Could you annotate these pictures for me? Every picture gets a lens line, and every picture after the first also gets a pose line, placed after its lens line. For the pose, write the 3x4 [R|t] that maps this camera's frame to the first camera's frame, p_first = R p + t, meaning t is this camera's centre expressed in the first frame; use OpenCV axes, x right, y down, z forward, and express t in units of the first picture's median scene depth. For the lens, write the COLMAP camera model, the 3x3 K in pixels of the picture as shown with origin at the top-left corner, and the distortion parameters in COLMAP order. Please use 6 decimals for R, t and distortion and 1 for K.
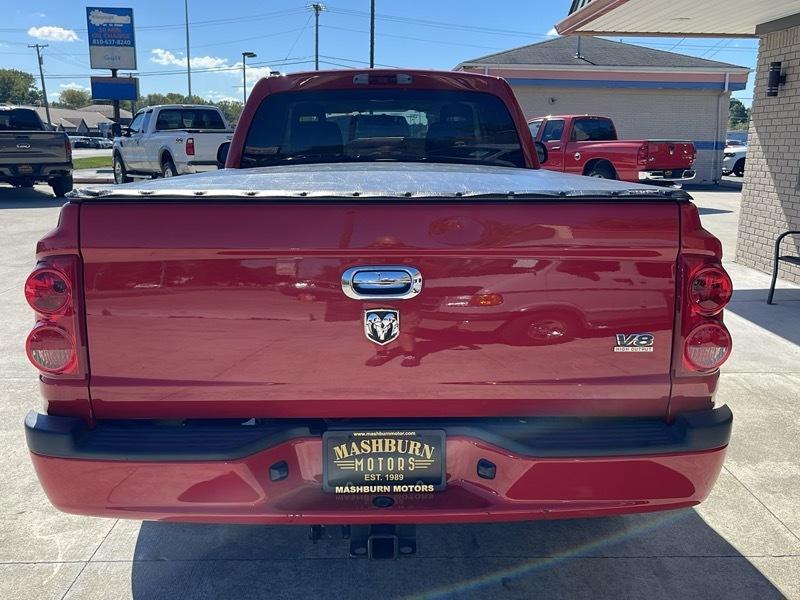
lens RADIAL K [[794.4, 0, 401.3], [0, 794.4, 301.3], [0, 0, 1]] dist [0.030853, 0.000000]
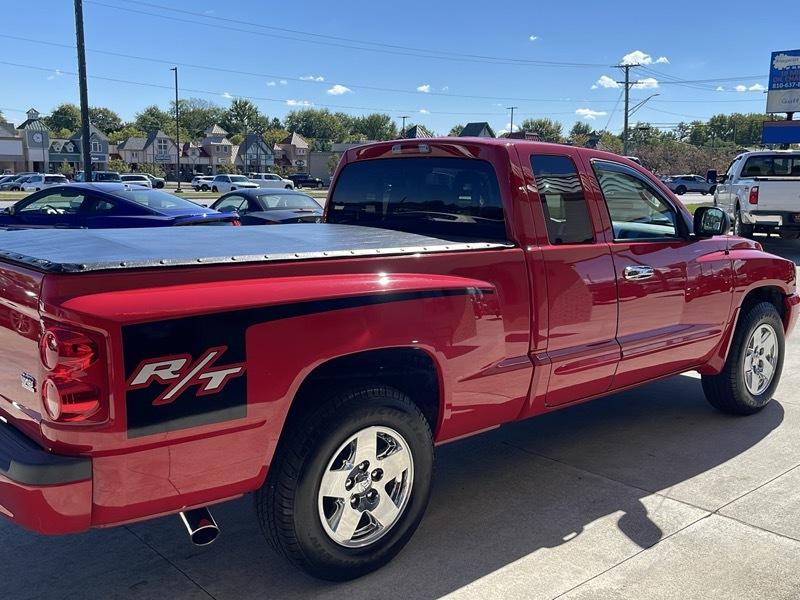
lens RADIAL K [[794.4, 0, 402.7], [0, 794.4, 303.1], [0, 0, 1]] dist [0.030853, 0.000000]
pose [[0.650907, 0.124188, -0.748931, 0.161079], [-0.160350, 0.986762, 0.024262, -0.019180], [0.742030, 0.104299, 0.662203, 0.059507]]
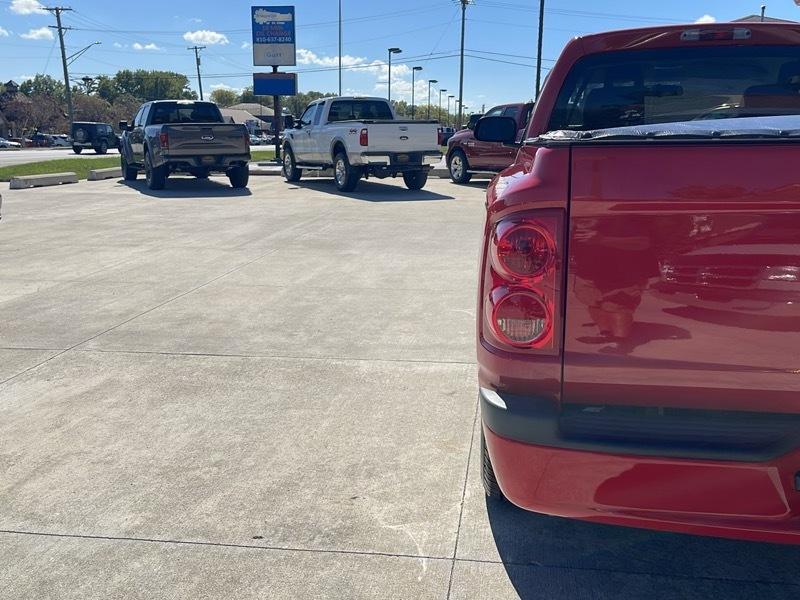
lens RADIAL K [[794.4, 0, 401.6], [0, 794.4, 302.7], [0, 0, 1]] dist [0.030853, 0.000000]
pose [[0.986739, 0.028664, -0.159764, -0.043203], [-0.027645, 0.999581, 0.008598, 0.003925], [0.159943, -0.004067, 0.987118, 0.013711]]
